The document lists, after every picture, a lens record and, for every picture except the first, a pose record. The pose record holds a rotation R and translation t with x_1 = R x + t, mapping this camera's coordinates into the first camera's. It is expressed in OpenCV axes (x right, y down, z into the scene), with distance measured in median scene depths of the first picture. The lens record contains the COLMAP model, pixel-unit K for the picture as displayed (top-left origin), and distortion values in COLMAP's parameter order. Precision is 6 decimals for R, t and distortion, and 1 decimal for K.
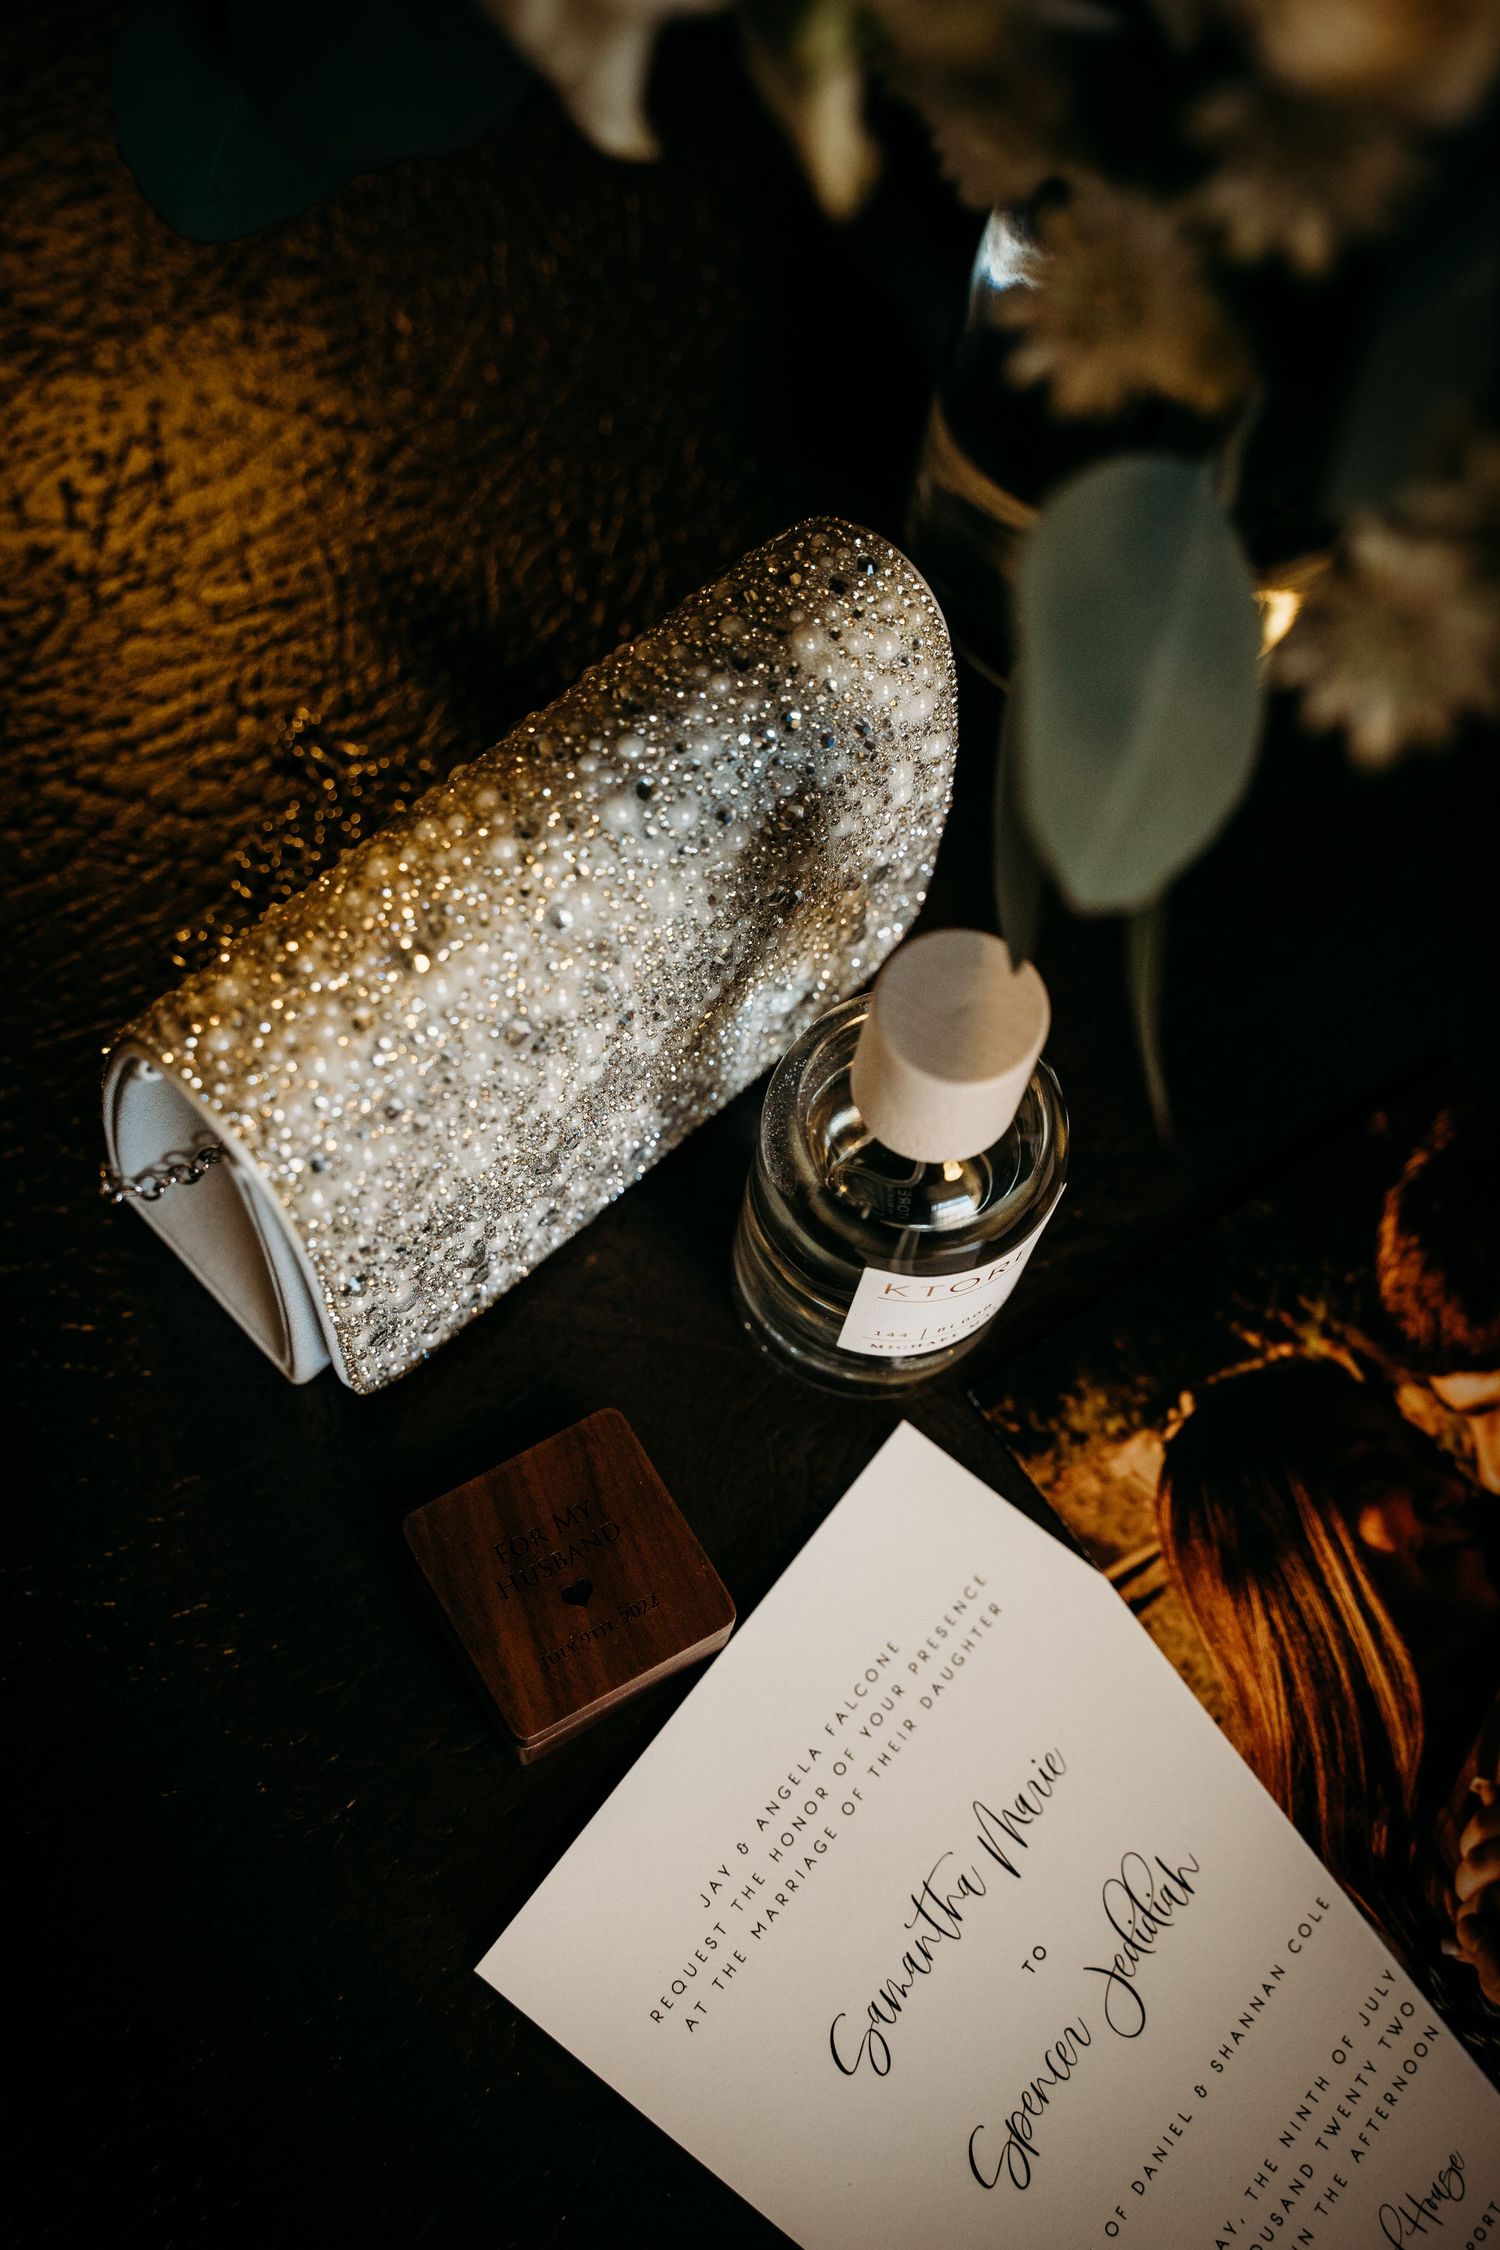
lens RADIAL K [[2845.0, 0, 751.3], [0, 2845.0, 1124.4], [0, 0, 1]] dist [0.019009, 0.000000]
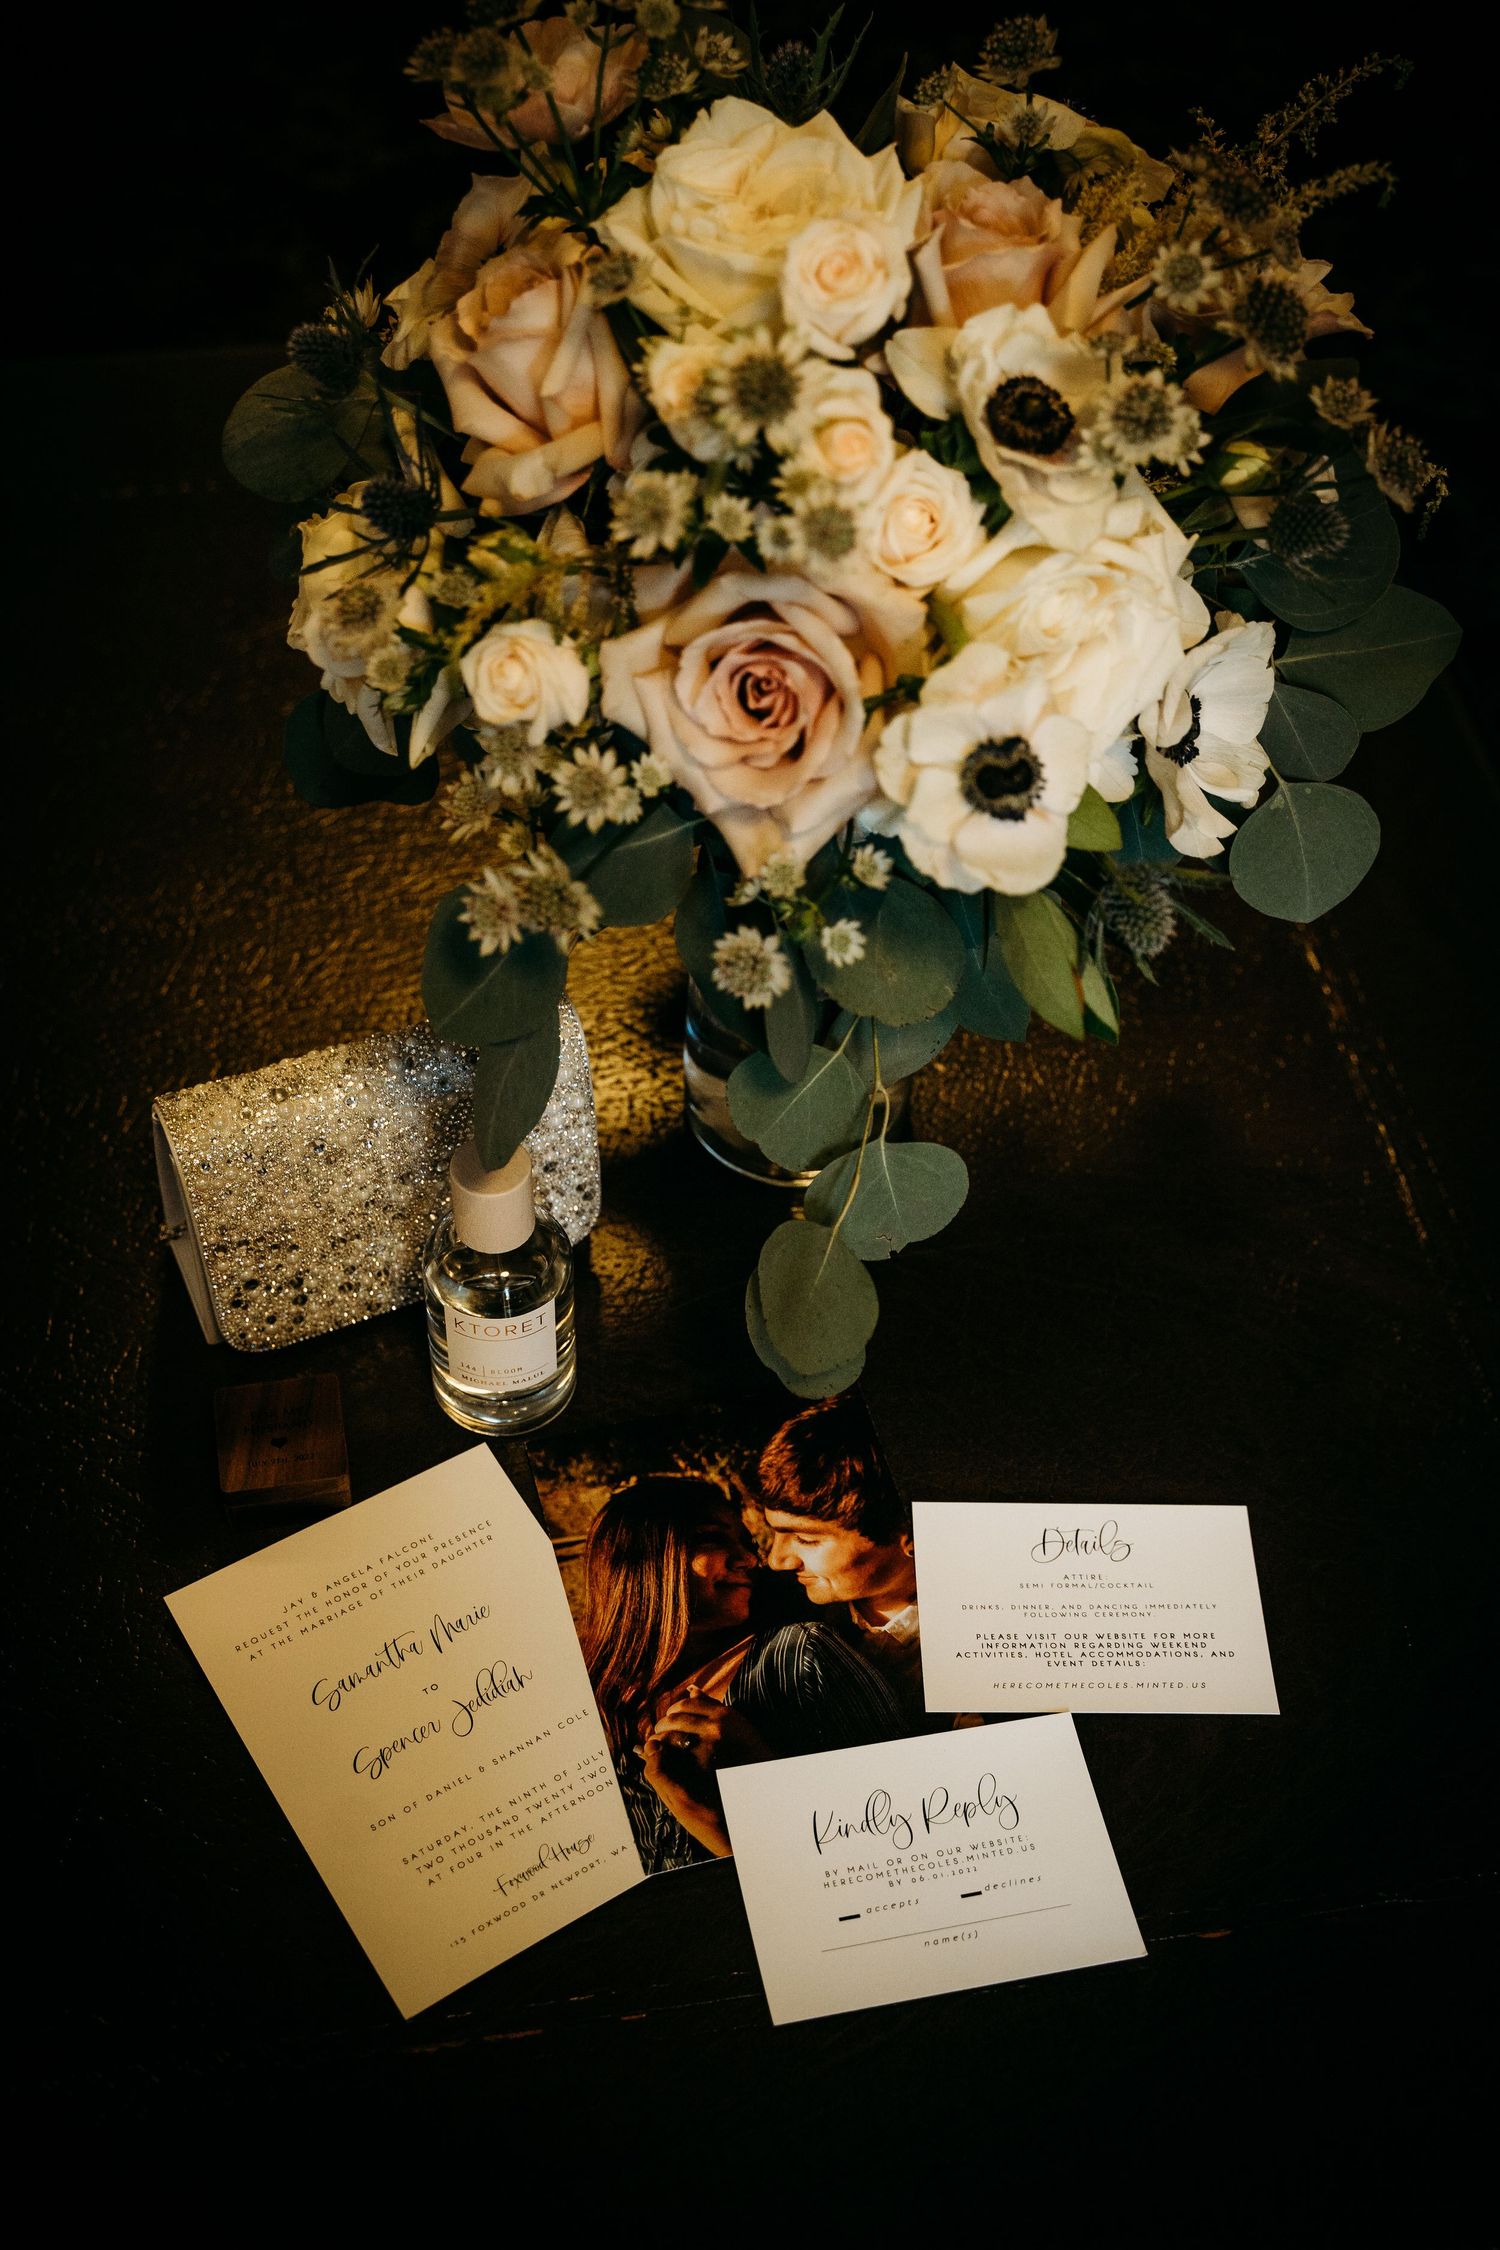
lens RADIAL K [[2845.0, 0, 749.4], [0, 2845.0, 1124.8], [0, 0, 1]] dist [0.019009, 0.000000]
pose [[0.940256, 0.225137, -0.255406, 0.668275], [-0.297664, 0.907729, -0.295675, 0.427354], [0.165272, 0.354035, 0.920513, -0.819185]]
